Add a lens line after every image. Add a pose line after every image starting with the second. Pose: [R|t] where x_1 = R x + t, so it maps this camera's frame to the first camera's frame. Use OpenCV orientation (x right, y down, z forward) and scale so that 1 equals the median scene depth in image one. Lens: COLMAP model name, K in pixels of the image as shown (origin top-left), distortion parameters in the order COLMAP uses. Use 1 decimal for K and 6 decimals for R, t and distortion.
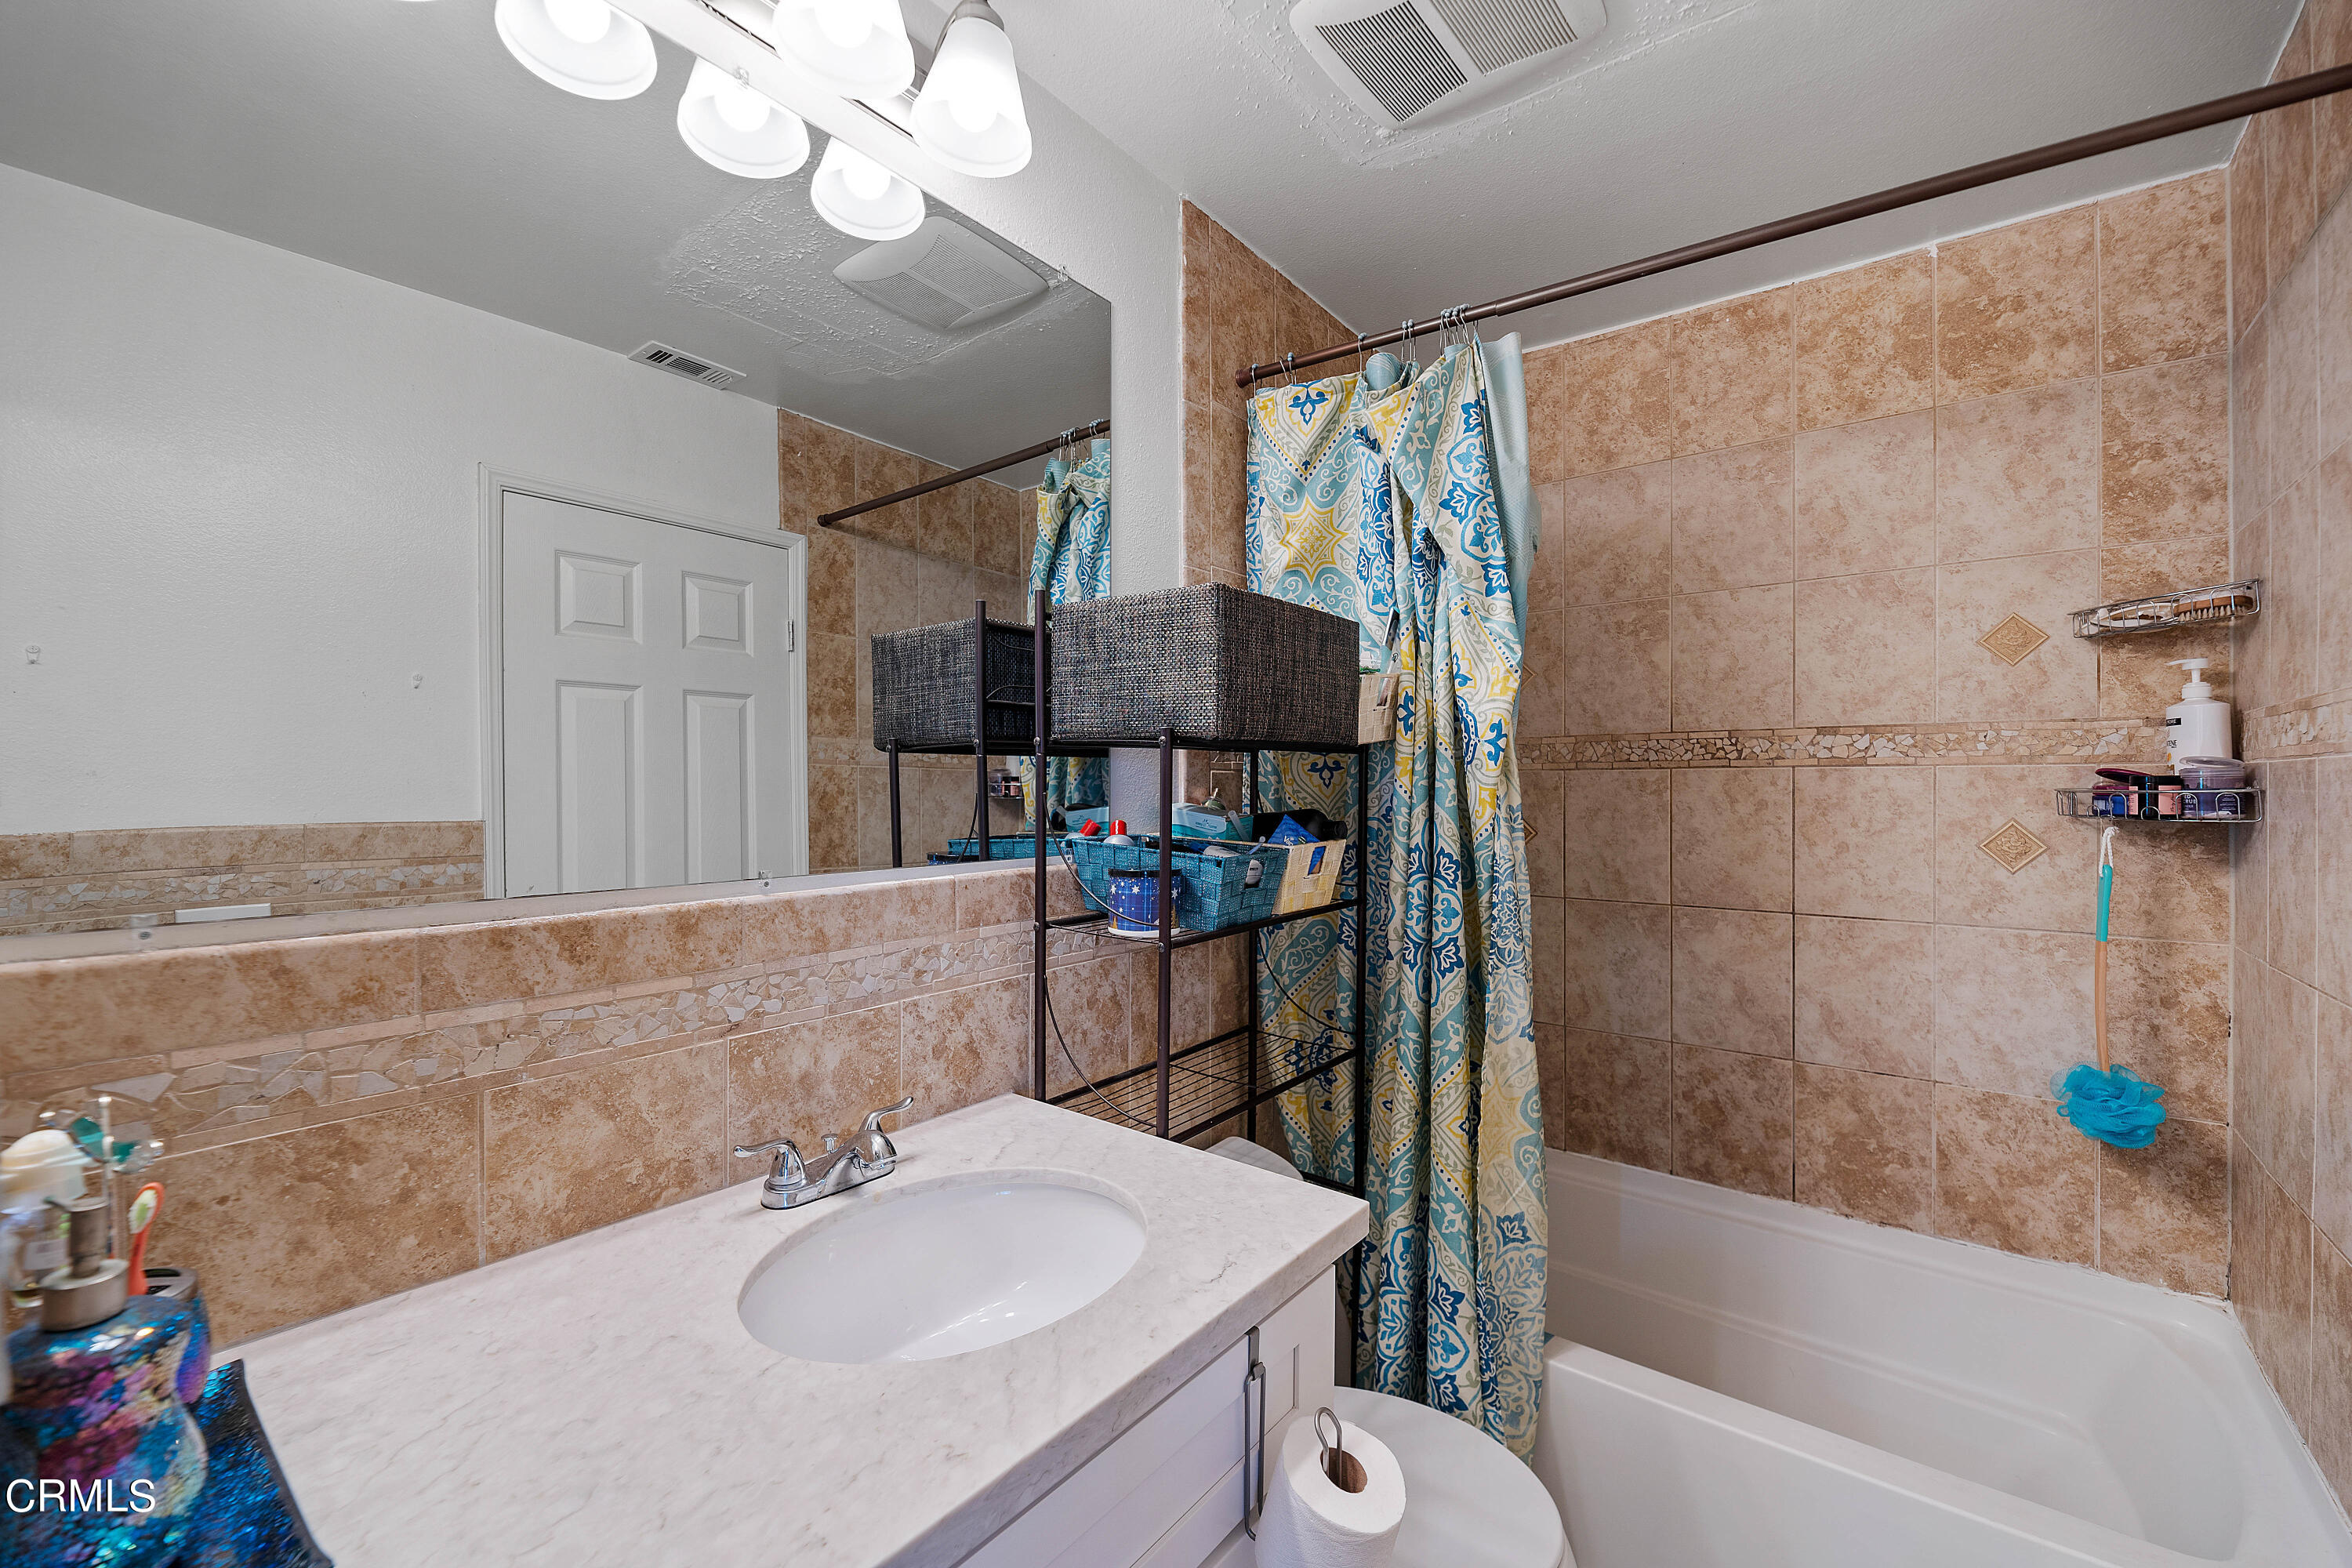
lens RADIAL K [[952.4, 0, 1173.9], [0, 952.4, 787.7], [0, 0, 1]] dist [0.003226, -0.004428]
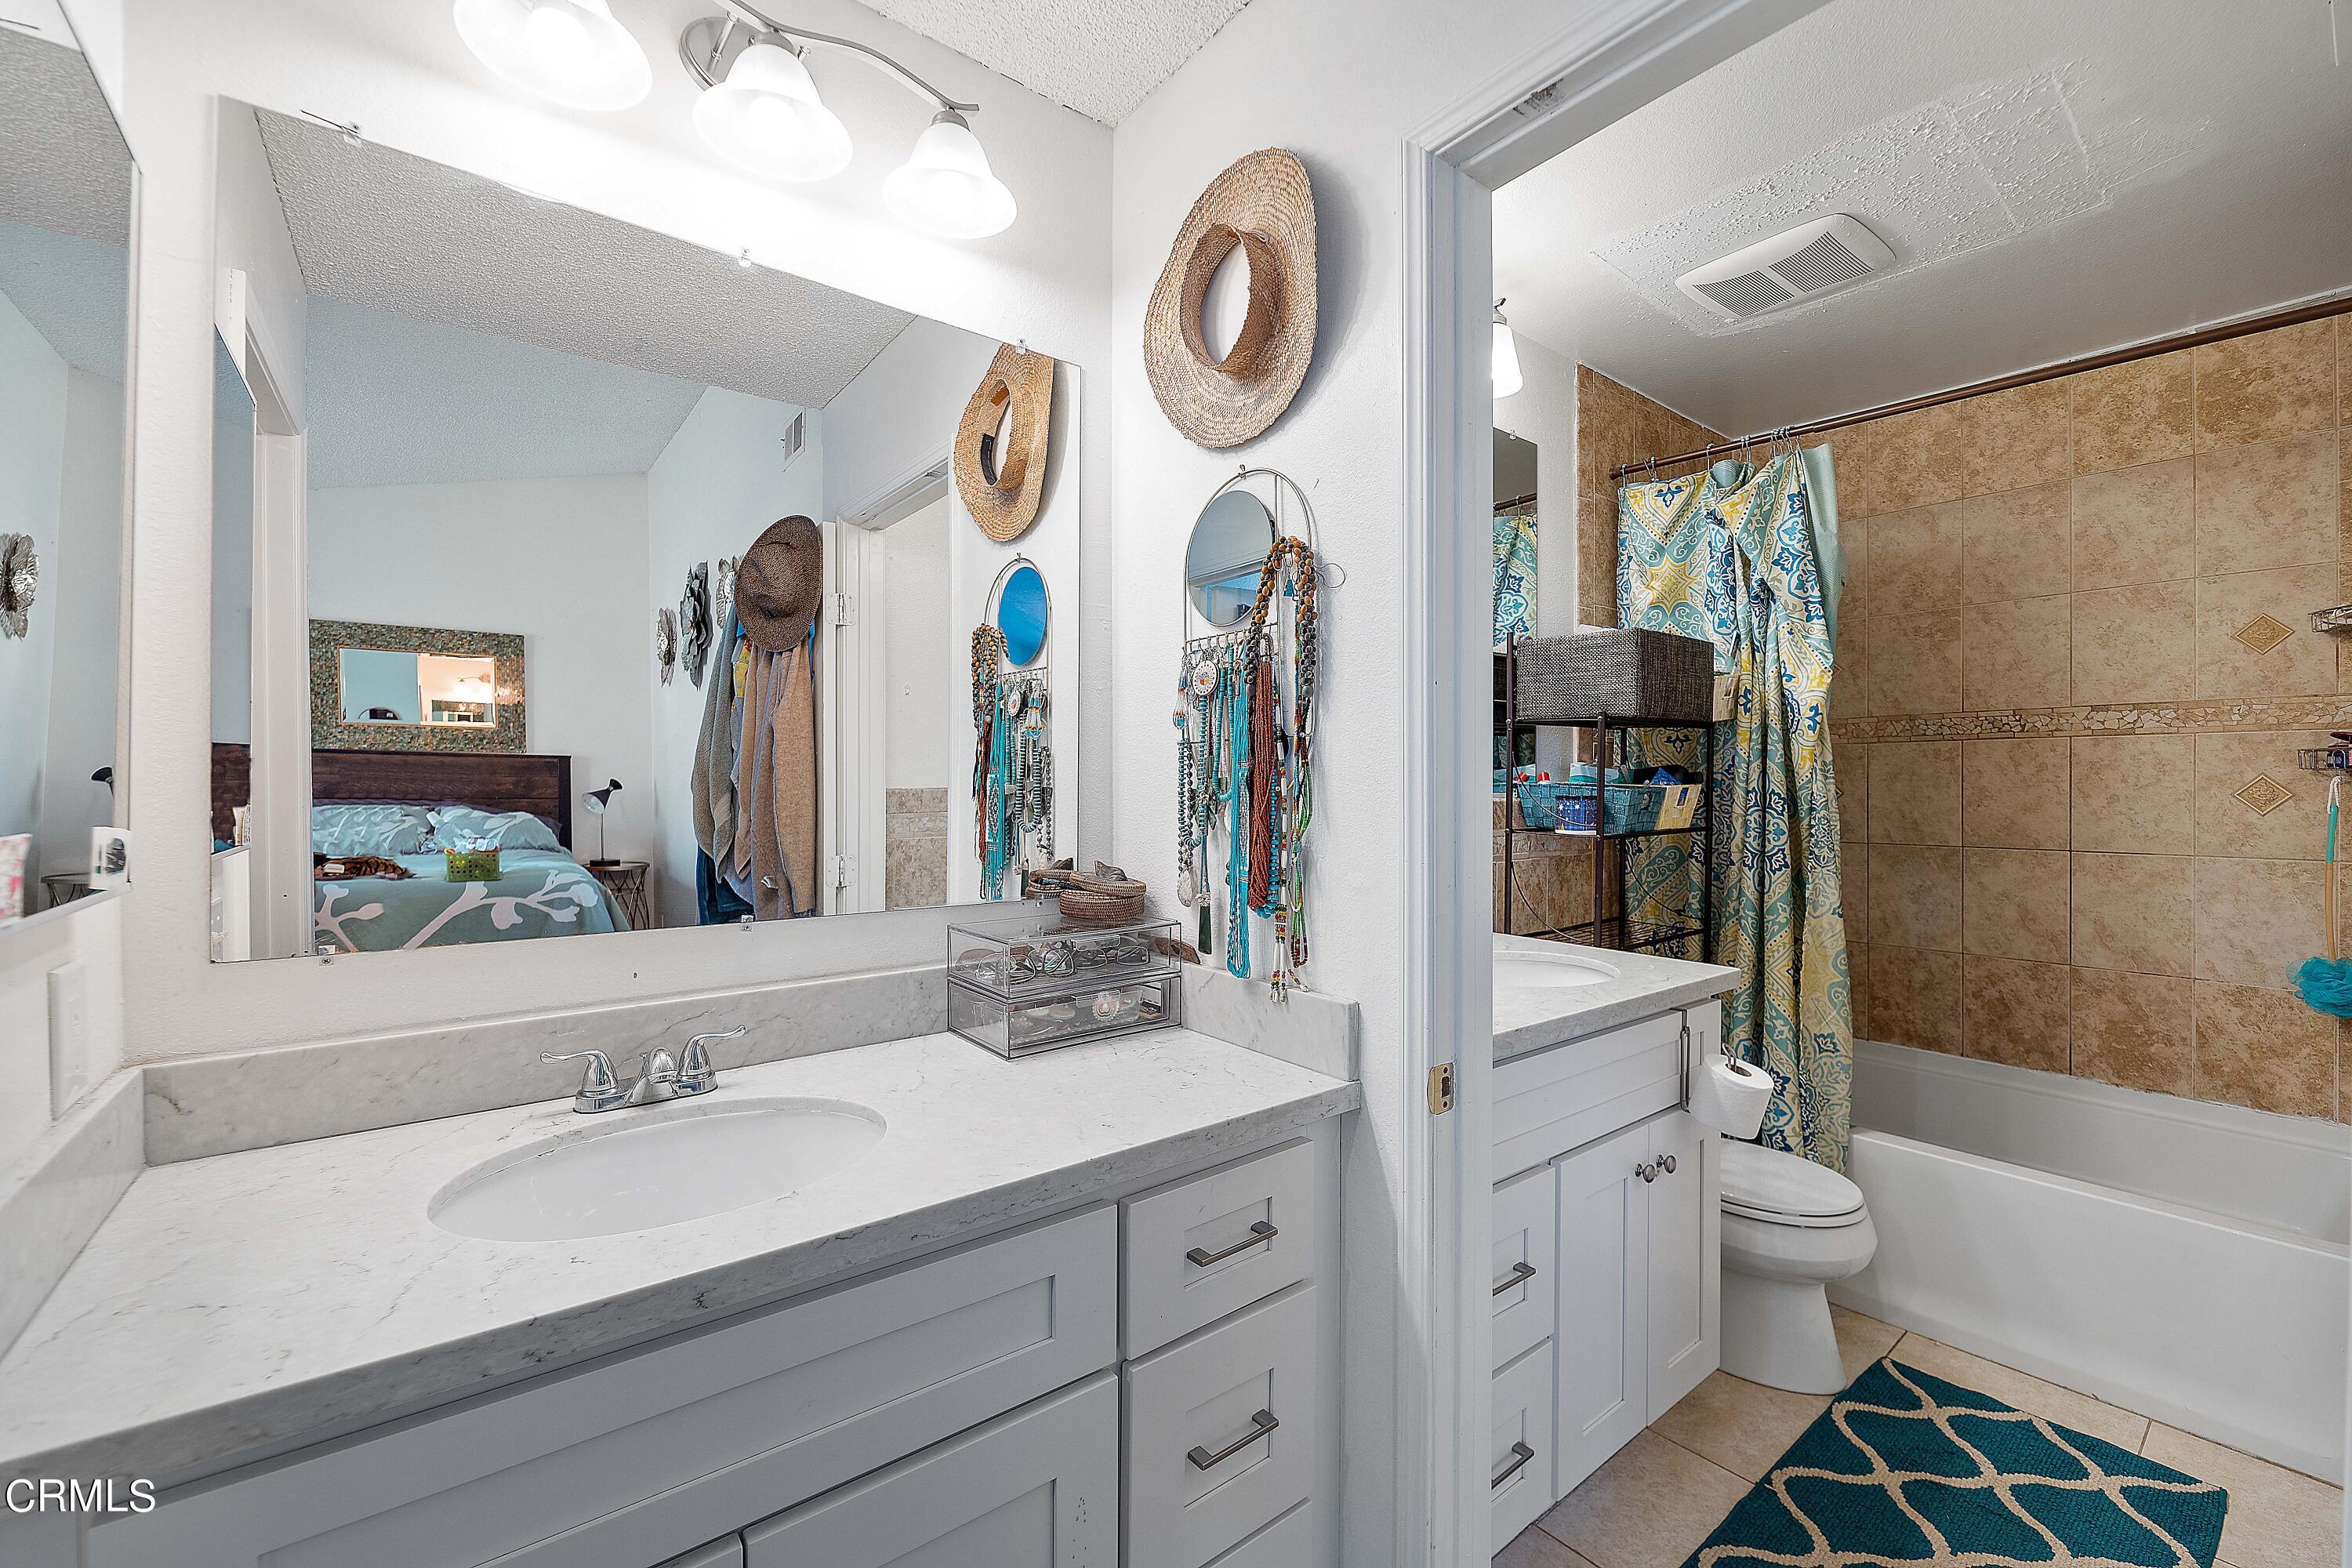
lens RADIAL K [[952.4, 0, 1173.1], [0, 952.4, 787.2], [0, 0, 1]] dist [0.003226, -0.004428]
pose [[0.970125, 0.000469, -0.242606, -0.241933], [-0.000278, 1.000000, 0.000820, 0.051825], [0.242606, -0.000728, 0.970125, -0.613597]]
